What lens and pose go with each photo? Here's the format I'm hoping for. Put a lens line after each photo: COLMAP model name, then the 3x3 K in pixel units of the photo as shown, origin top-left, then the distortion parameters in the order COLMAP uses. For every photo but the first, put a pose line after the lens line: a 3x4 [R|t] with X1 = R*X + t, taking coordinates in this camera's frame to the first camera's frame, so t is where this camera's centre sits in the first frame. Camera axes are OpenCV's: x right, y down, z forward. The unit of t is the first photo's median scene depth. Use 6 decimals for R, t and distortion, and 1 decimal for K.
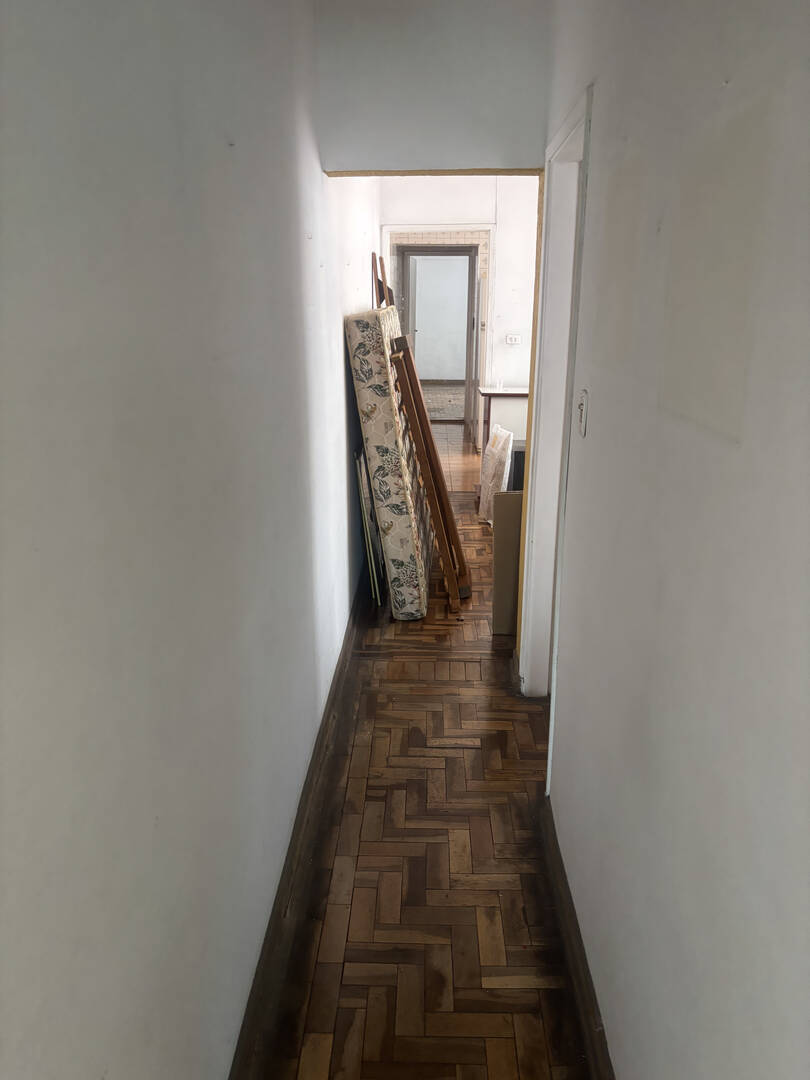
lens RADIAL K [[809.5, 0, 405.2], [0, 809.5, 541.1], [0, 0, 1]] dist [0.010742, -0.000747]
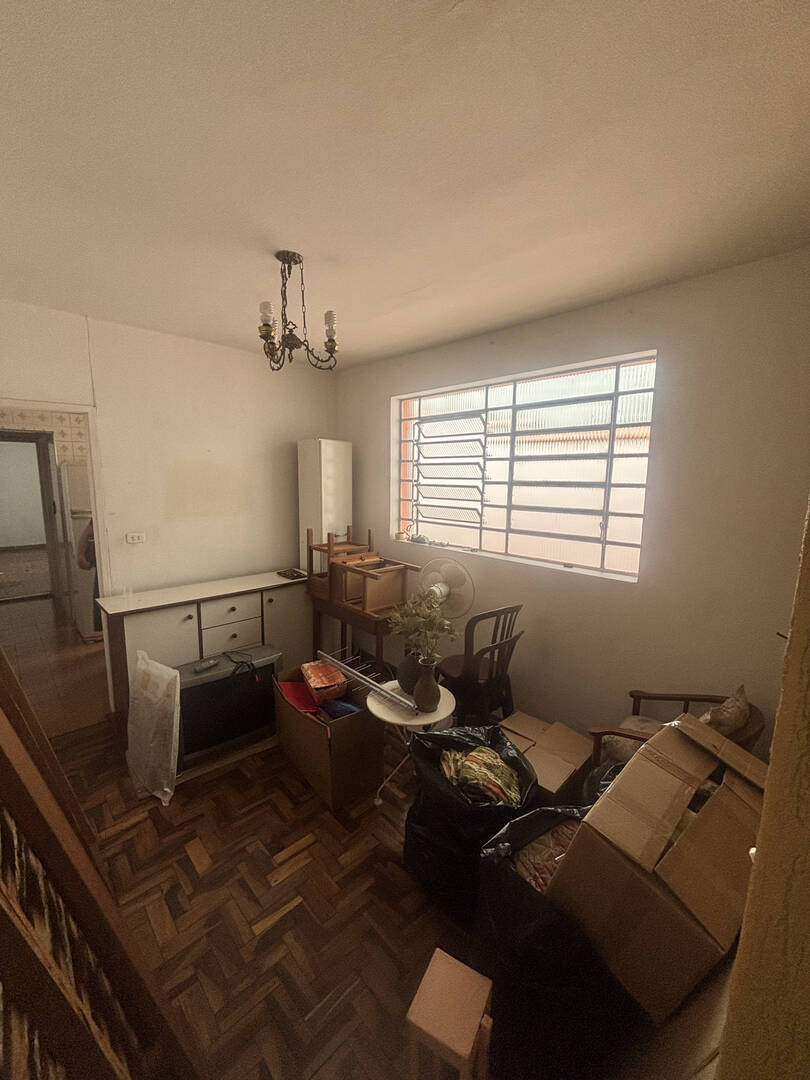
lens RADIAL K [[433.7, 0, 407.5], [0, 433.7, 541.1], [0, 0, 1]] dist [-0.008742, 0.000265]
pose [[0.696802, -0.098618, 0.710452, 0.005347], [0.195546, 0.979101, -0.055880, -0.122119], [-0.690093, 0.177863, 0.701524, 0.357087]]
